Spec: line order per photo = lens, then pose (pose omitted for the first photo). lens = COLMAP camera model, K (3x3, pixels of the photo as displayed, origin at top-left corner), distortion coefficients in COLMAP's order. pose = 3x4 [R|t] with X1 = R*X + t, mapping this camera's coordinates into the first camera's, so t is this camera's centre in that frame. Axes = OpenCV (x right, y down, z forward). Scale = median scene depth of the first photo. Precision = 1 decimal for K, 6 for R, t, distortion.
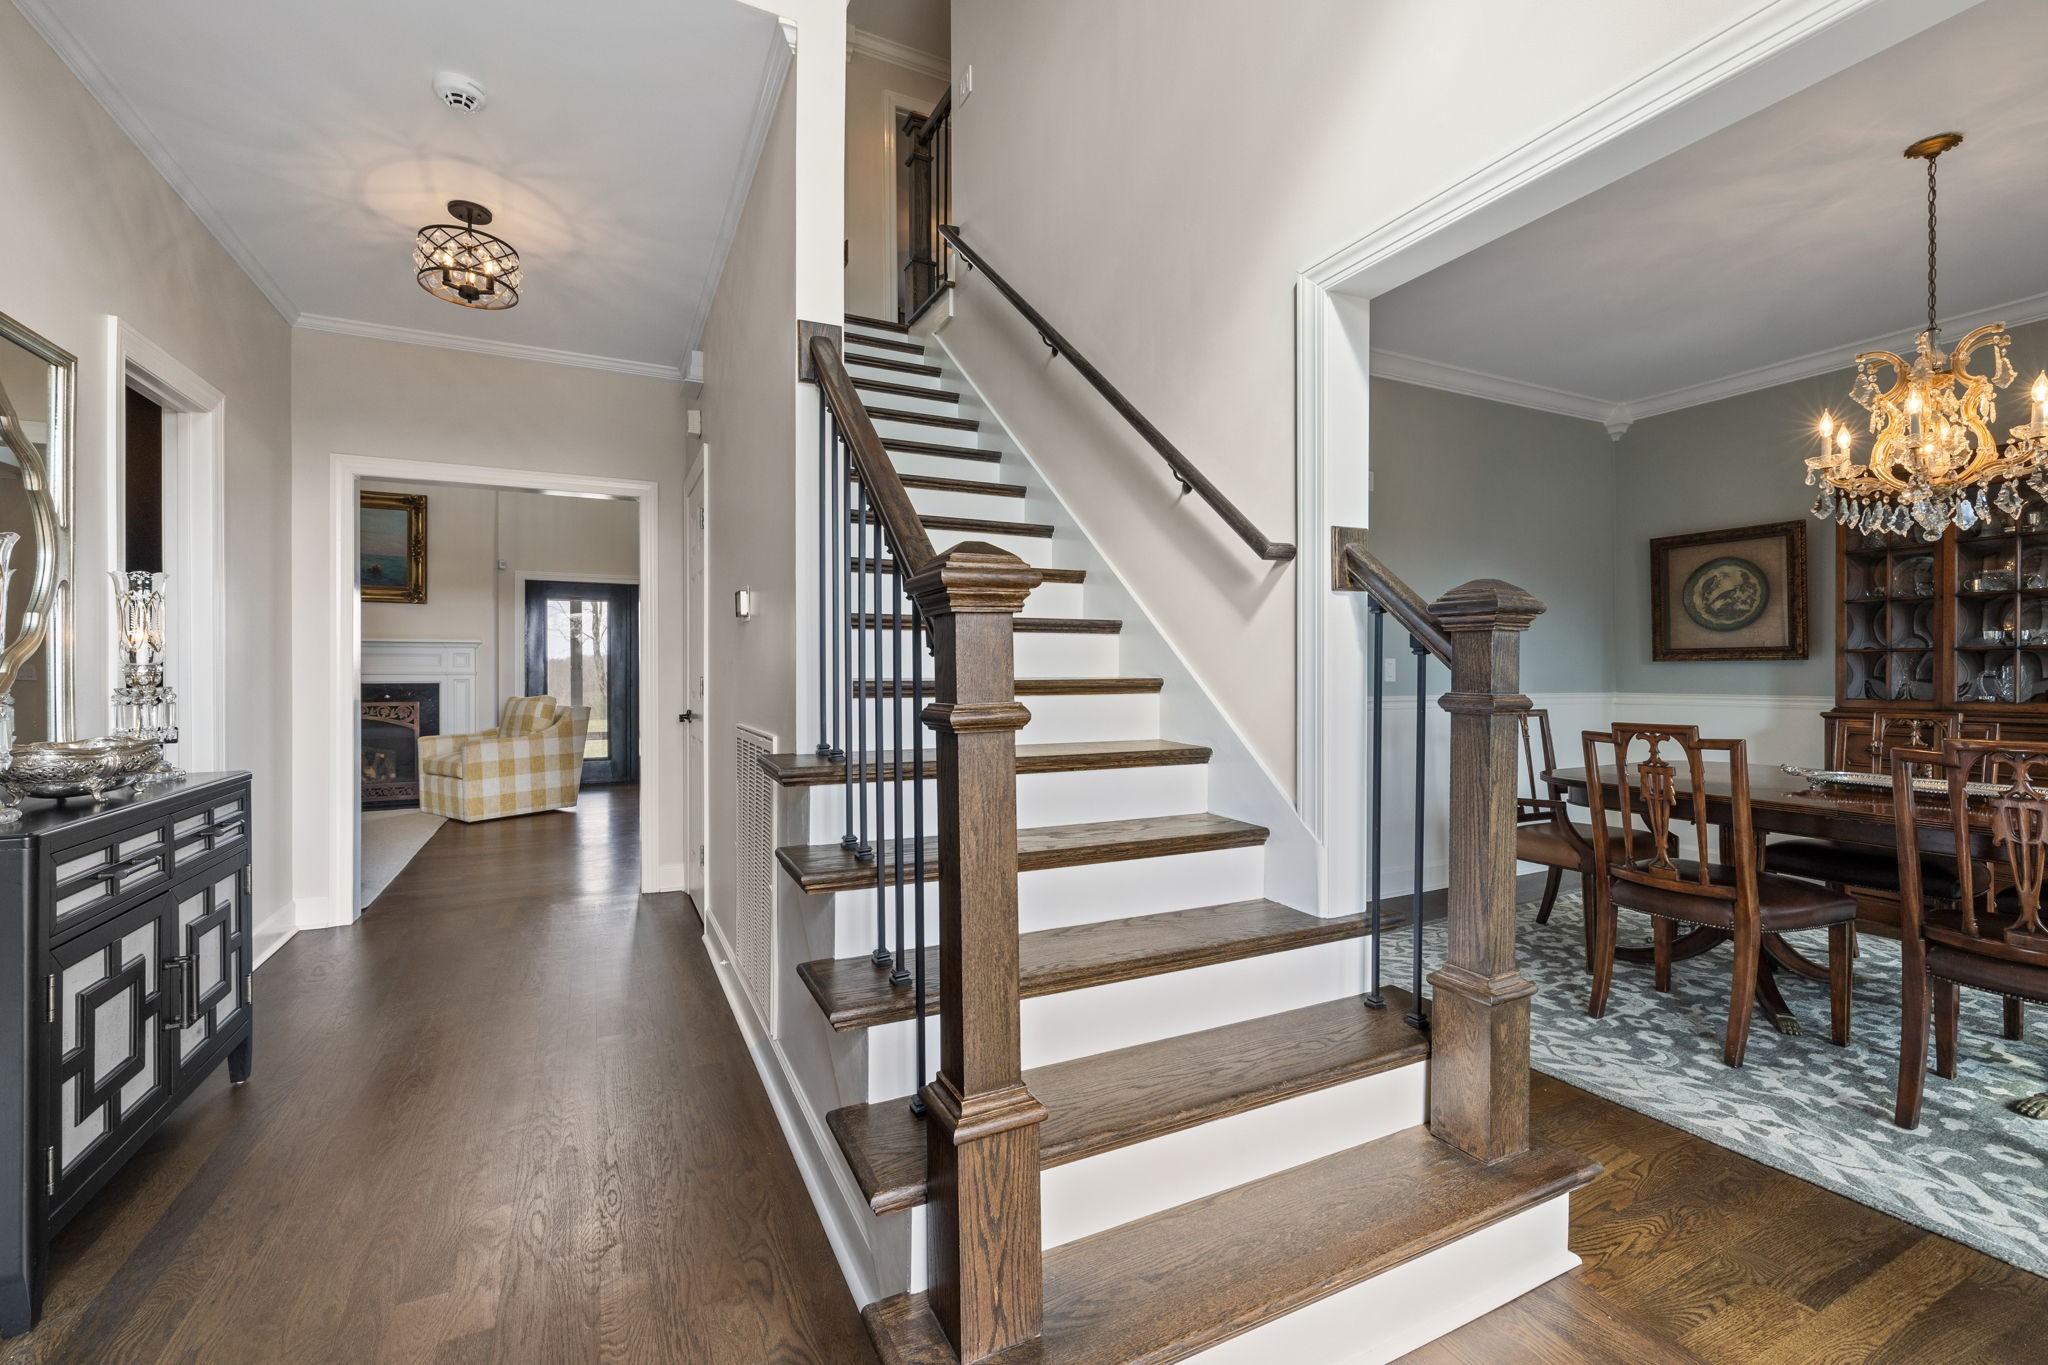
lens RADIAL K [[861.1, 0, 1018.9], [0, 861.1, 674.2], [0, 0, 1]] dist [-0.001815, 0.000013]
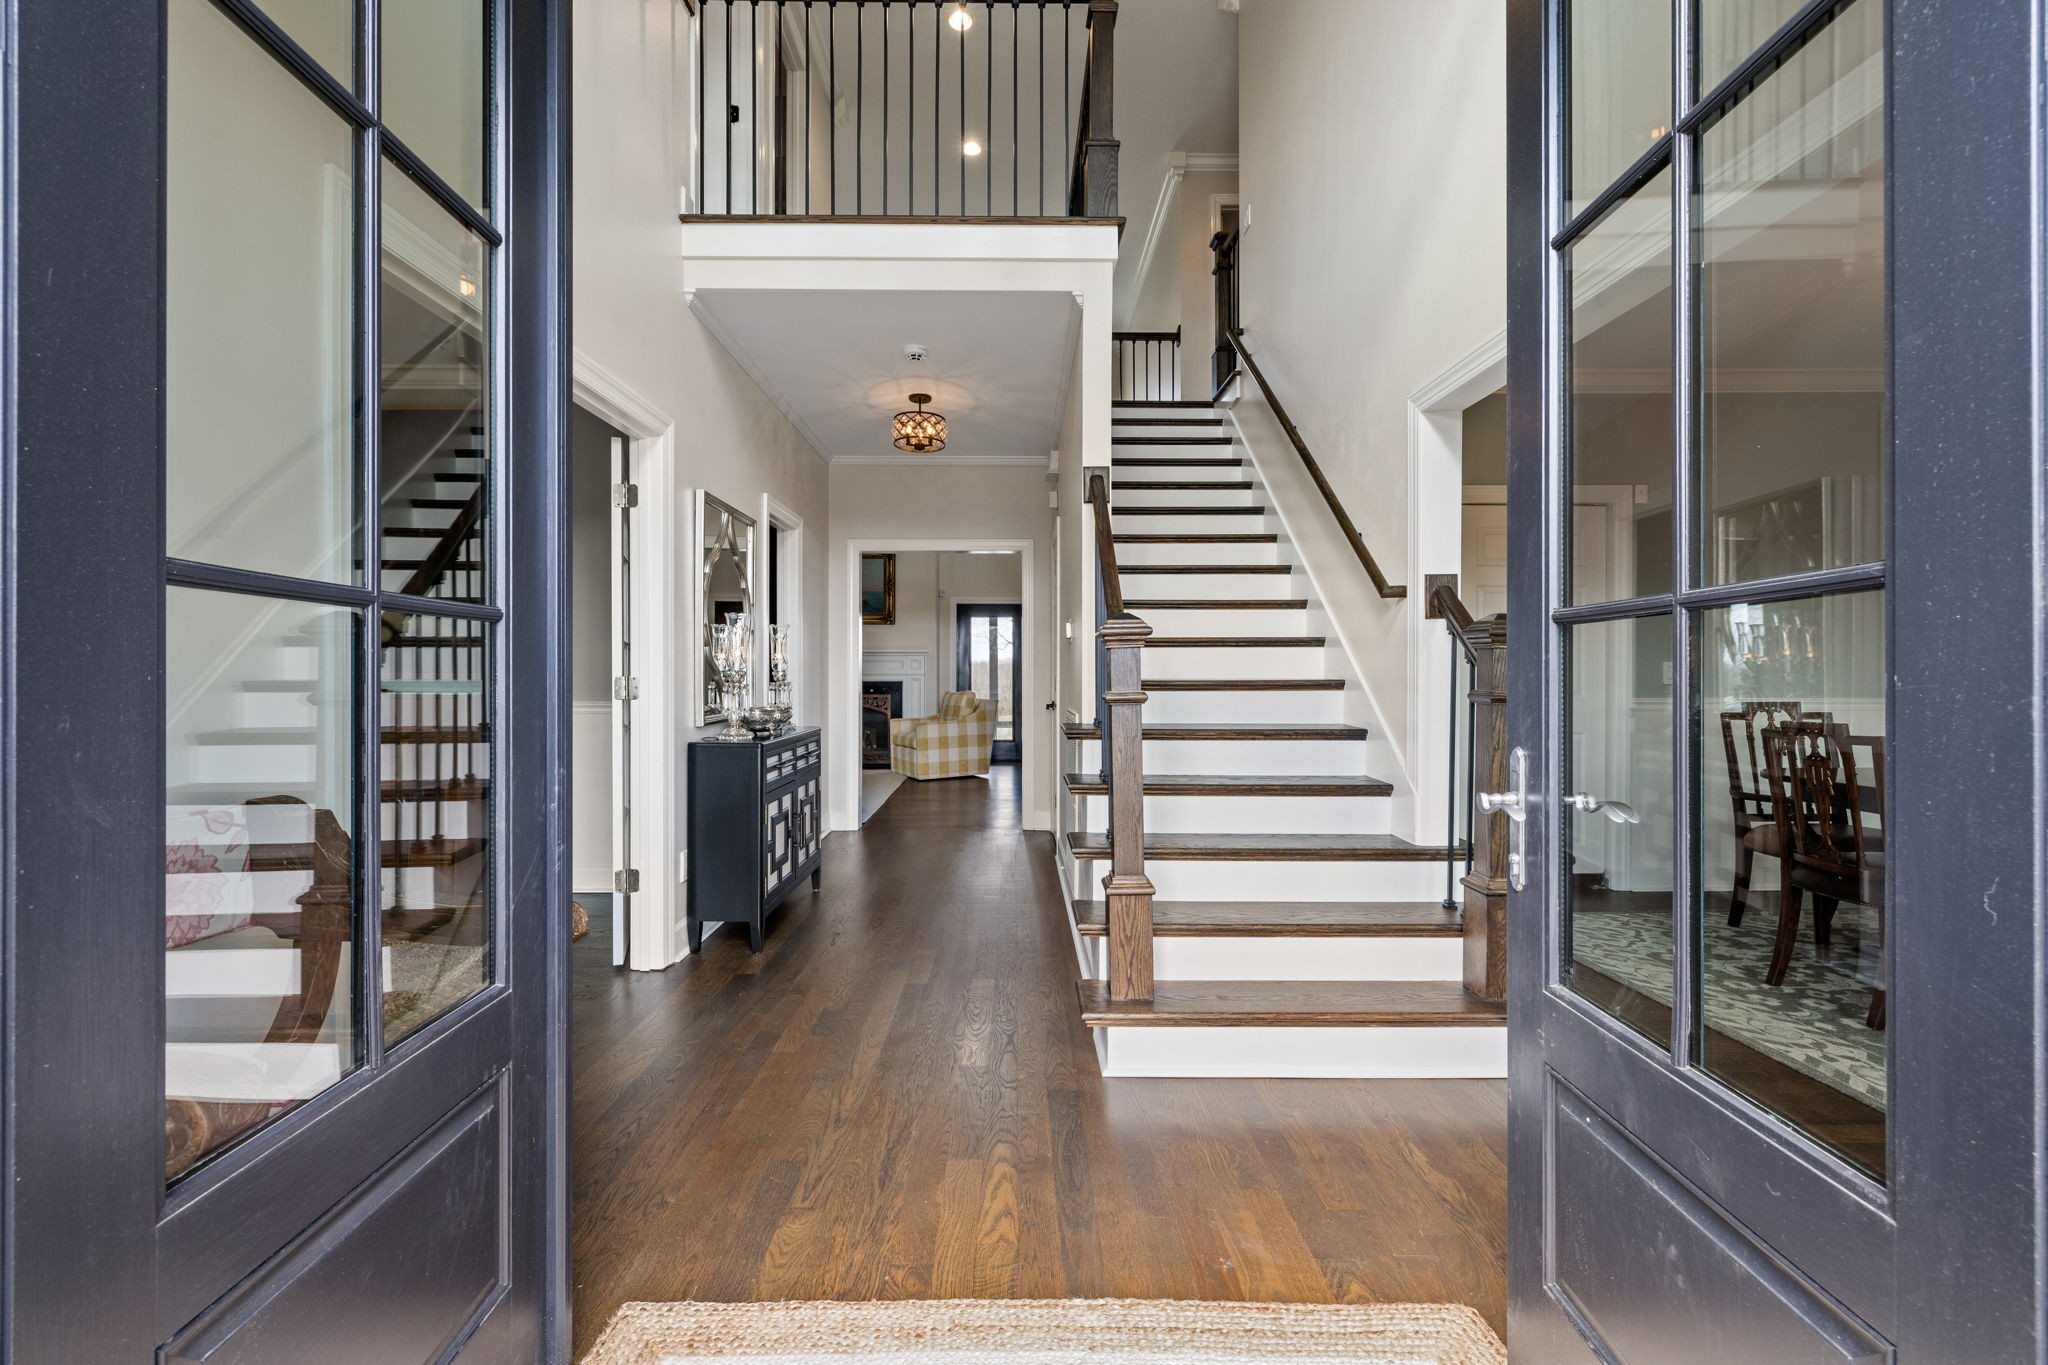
lens RADIAL K [[861.1, 0, 1018.9], [0, 861.1, 674.2], [0, 0, 1]] dist [-0.001815, 0.000013]
pose [[0.897627, 0.001380, -0.440753, 0.285594], [-0.001763, 0.999998, -0.000458, -0.002260], [0.440752, 0.001188, 0.897628, -0.437283]]
